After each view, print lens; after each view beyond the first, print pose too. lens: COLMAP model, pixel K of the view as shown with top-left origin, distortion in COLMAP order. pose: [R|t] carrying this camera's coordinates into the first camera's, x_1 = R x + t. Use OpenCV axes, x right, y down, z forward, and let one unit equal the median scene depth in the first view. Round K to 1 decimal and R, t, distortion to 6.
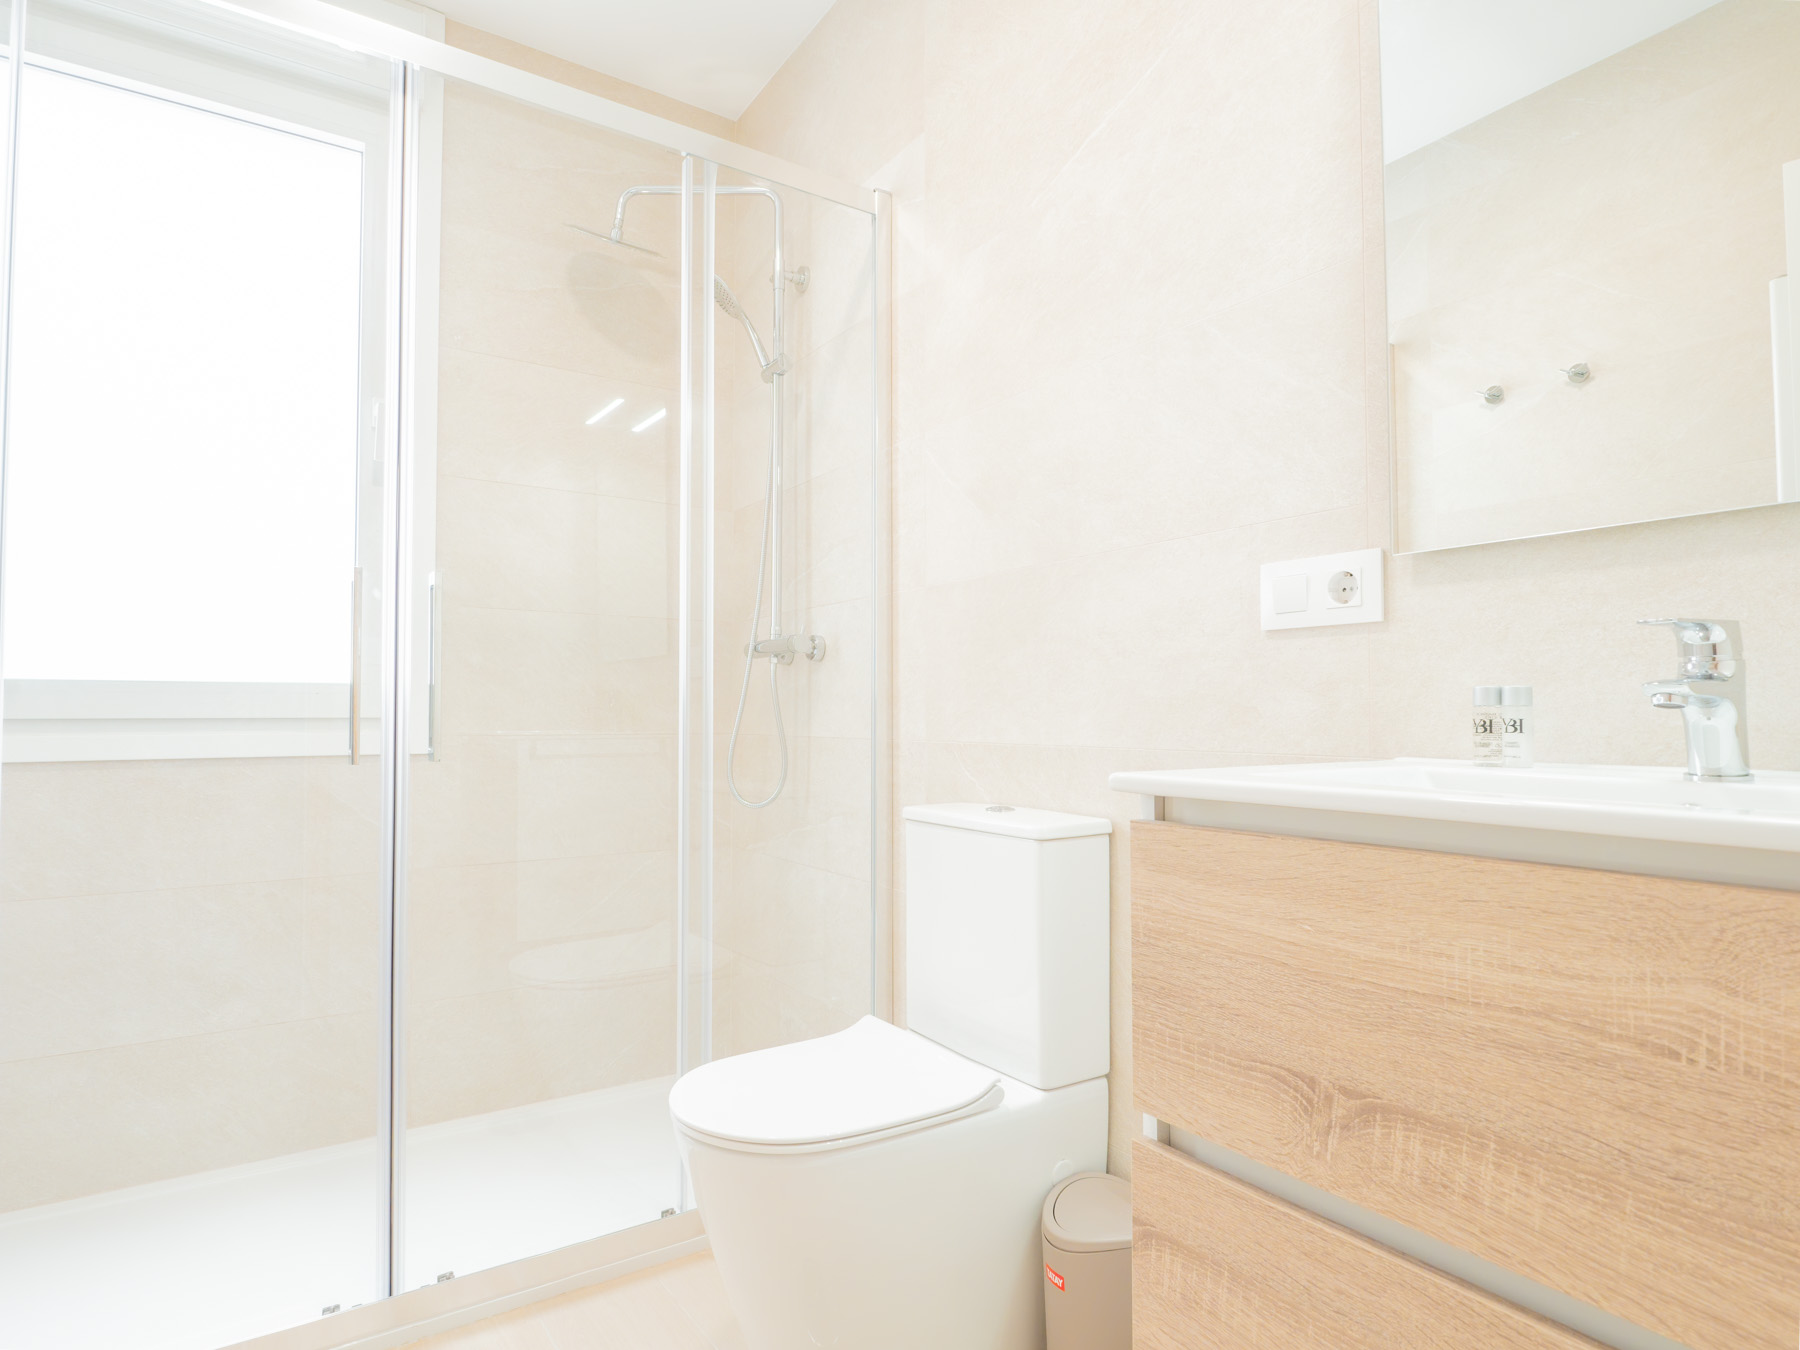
lens RADIAL K [[989.3, 0, 885.1], [0, 989.3, 686.6], [0, 0, 1]] dist [-0.012657, -0.003575]
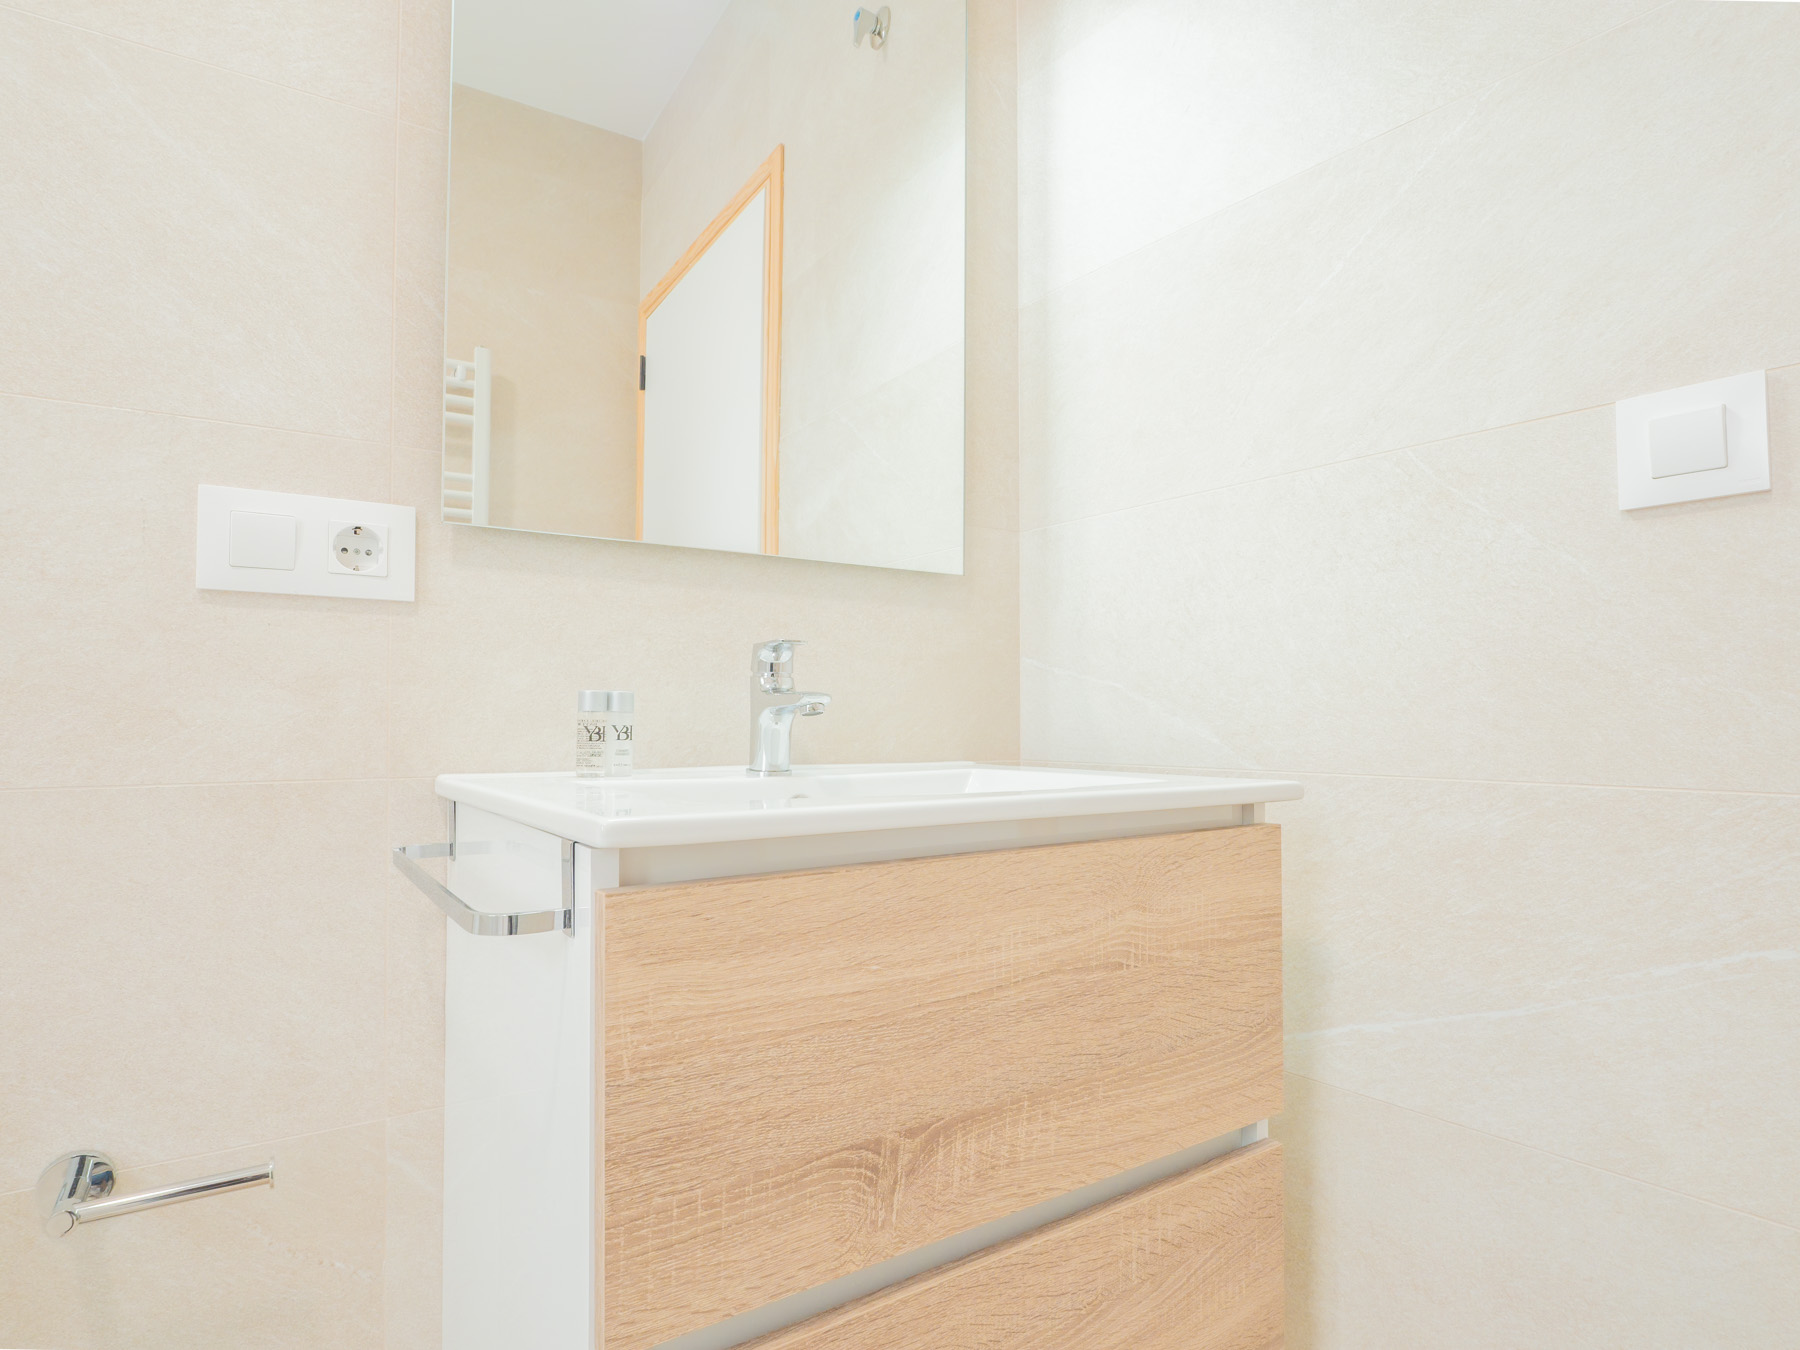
lens RADIAL K [[989.3, 0, 885.1], [0, 989.3, 686.6], [0, 0, 1]] dist [-0.012657, -0.003575]
pose [[-0.018853, 0.033943, 0.999246, -0.241261], [-0.028801, 0.998990, -0.034478, 0.014844], [-0.999407, -0.029430, -0.017856, 0.546666]]
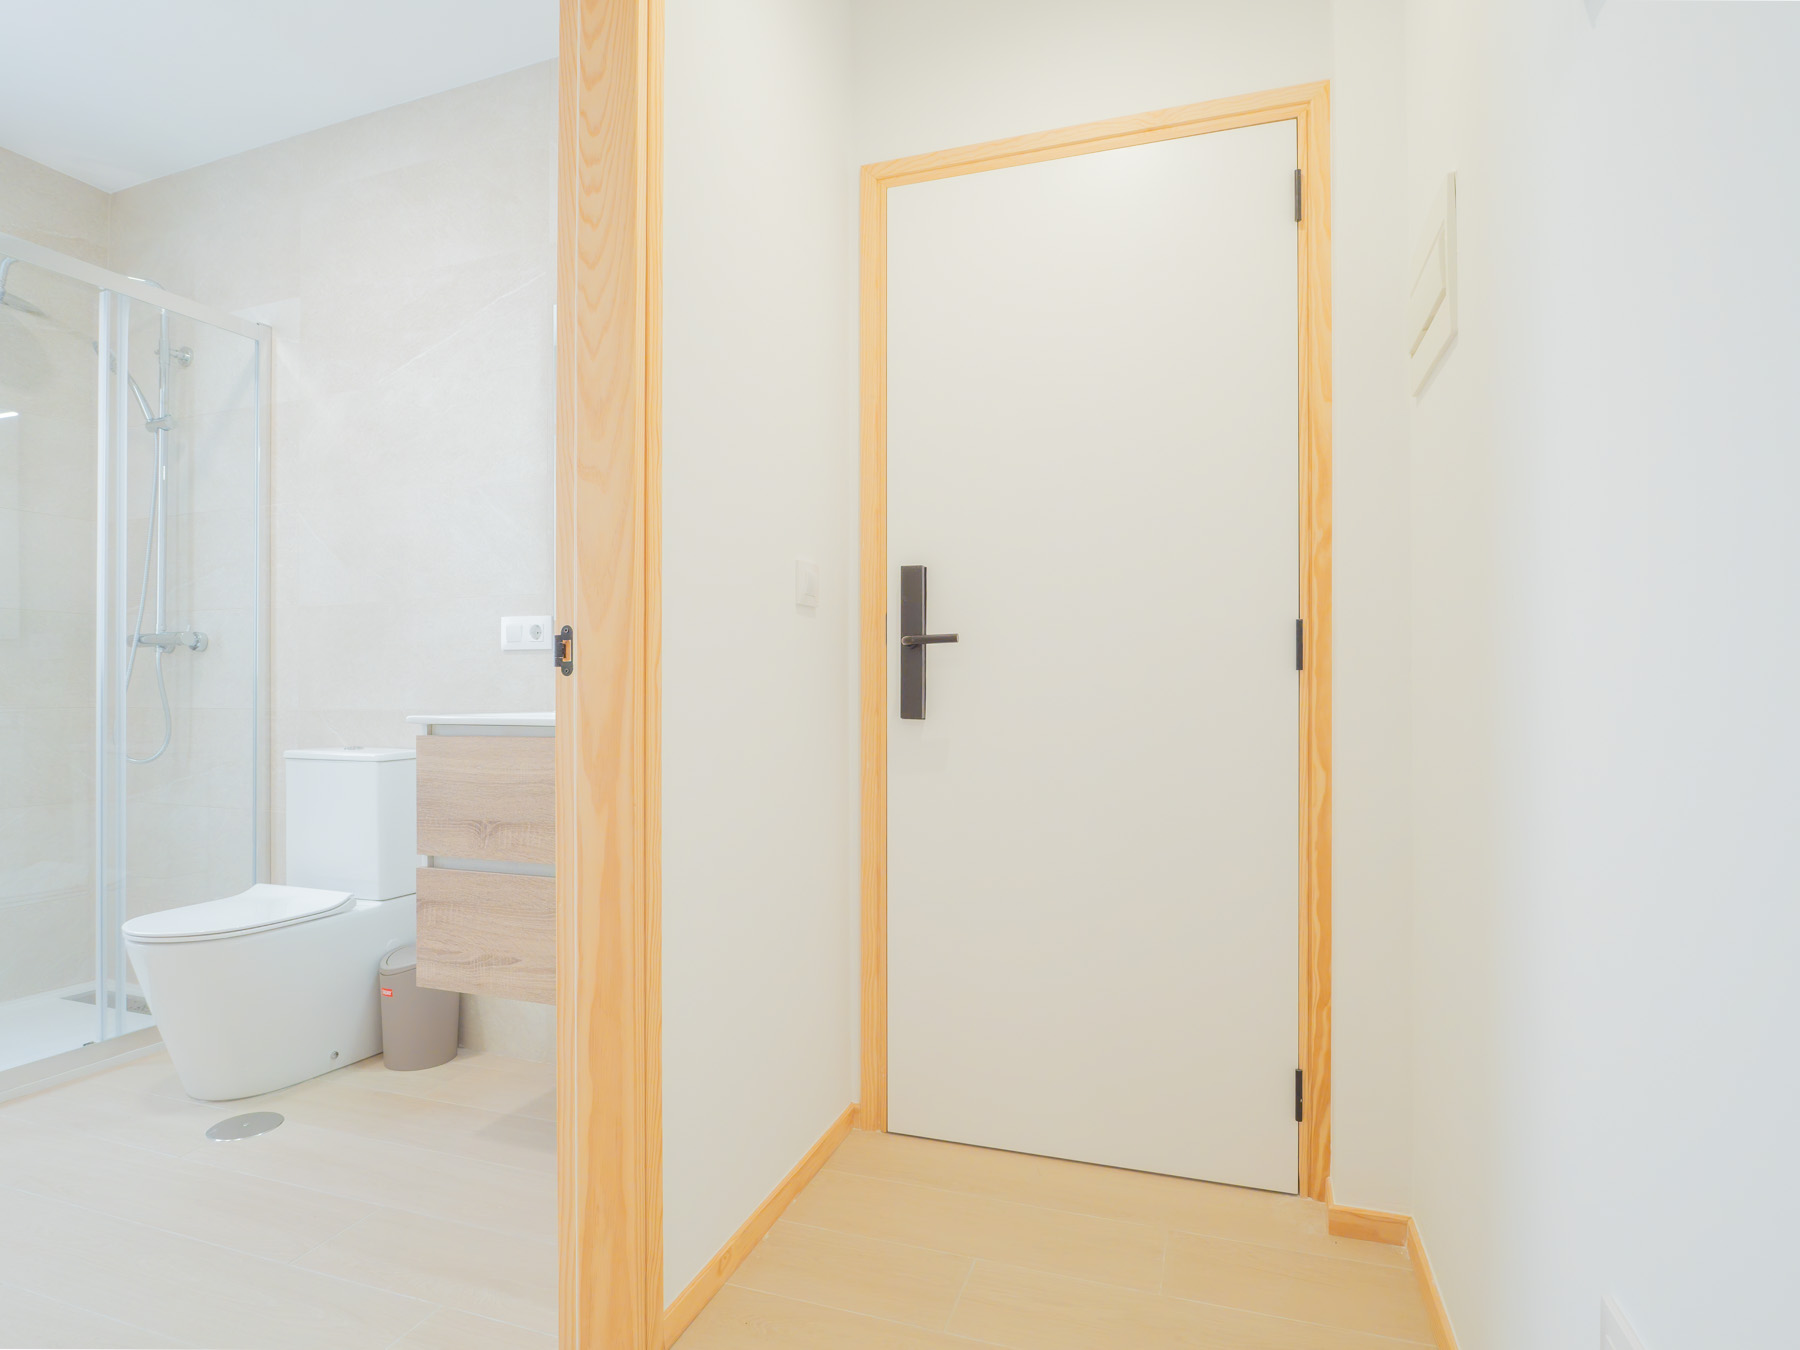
lens RADIAL K [[976.7, 0, 882.1], [0, 976.7, 686.8], [0, 0, 1]] dist [-0.006256, -0.002536]
pose [[0.816155, 0.002628, 0.577828, -0.128694], [-0.016487, 0.999688, 0.018741, -0.029979], [-0.577598, -0.024822, 0.815944, -1.029064]]
